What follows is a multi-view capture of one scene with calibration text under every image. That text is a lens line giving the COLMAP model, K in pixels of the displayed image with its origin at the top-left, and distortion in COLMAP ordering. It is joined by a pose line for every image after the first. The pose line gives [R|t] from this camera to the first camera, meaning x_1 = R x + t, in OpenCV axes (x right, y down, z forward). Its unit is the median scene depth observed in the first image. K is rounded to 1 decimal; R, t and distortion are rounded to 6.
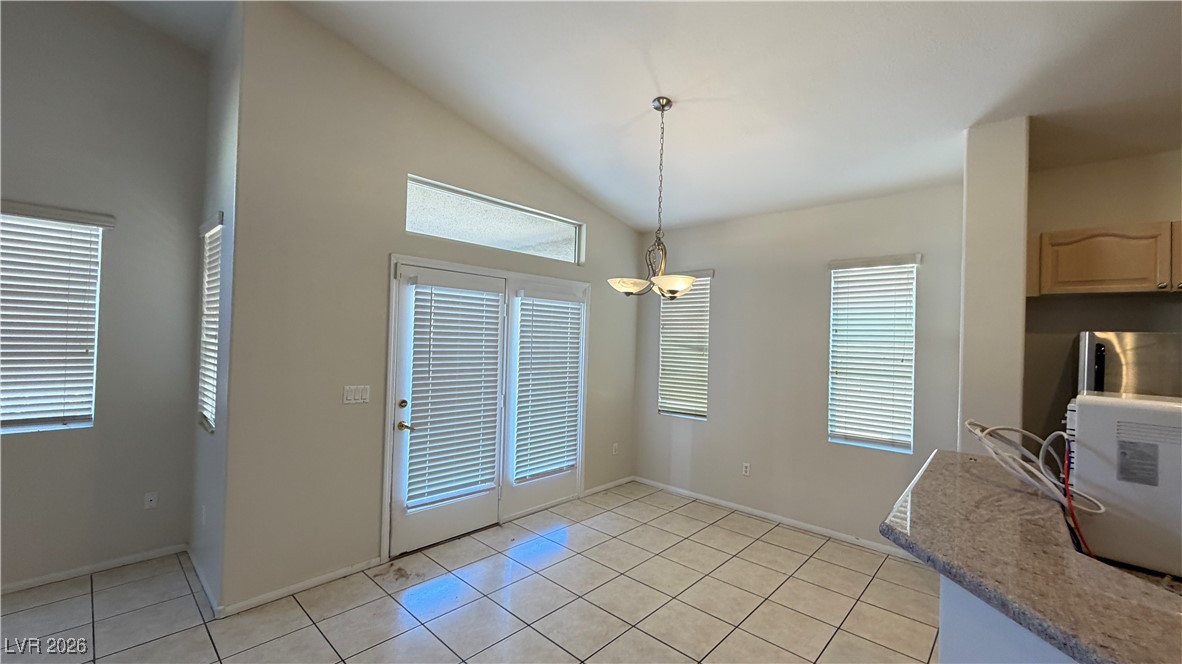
lens RADIAL K [[474.1, 0, 590.2], [0, 474.1, 332.0], [0, 0, 1]] dist [-0.000827, -0.000009]
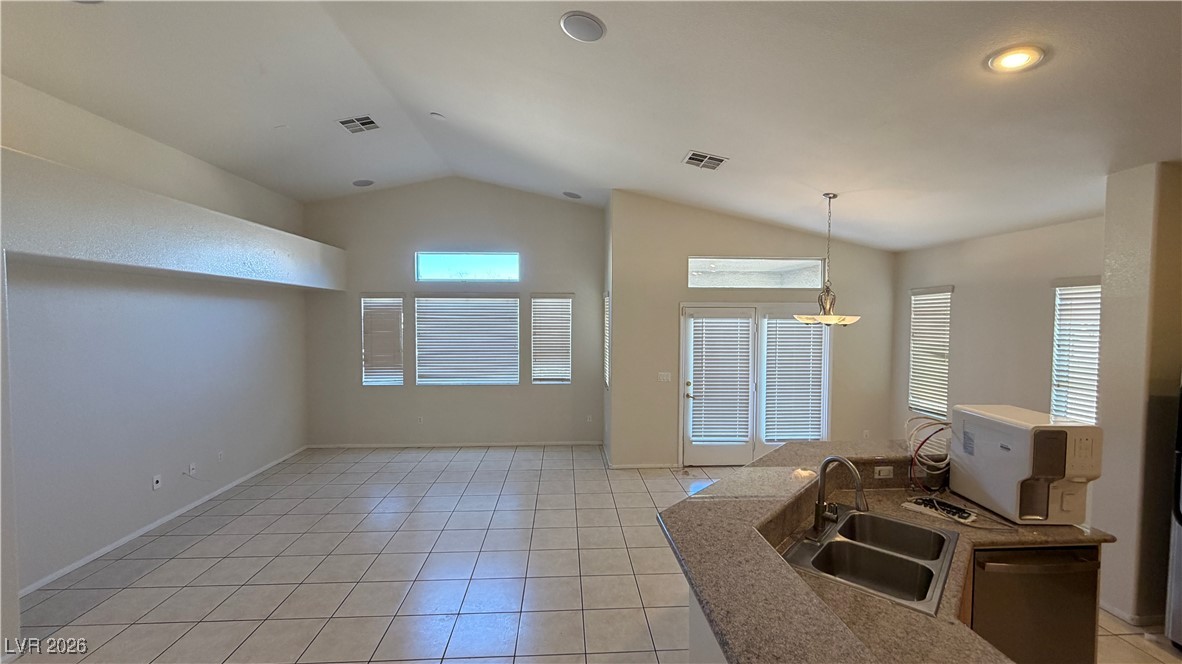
lens RADIAL K [[474.1, 0, 590.8], [0, 474.1, 338.7], [0, 0, 1]] dist [-0.000827, -0.000009]
pose [[0.720268, 0.007872, -0.693651, 0.511454], [0.025768, 0.998942, 0.038092, -0.086229], [0.693217, -0.045310, 0.719303, -0.481435]]
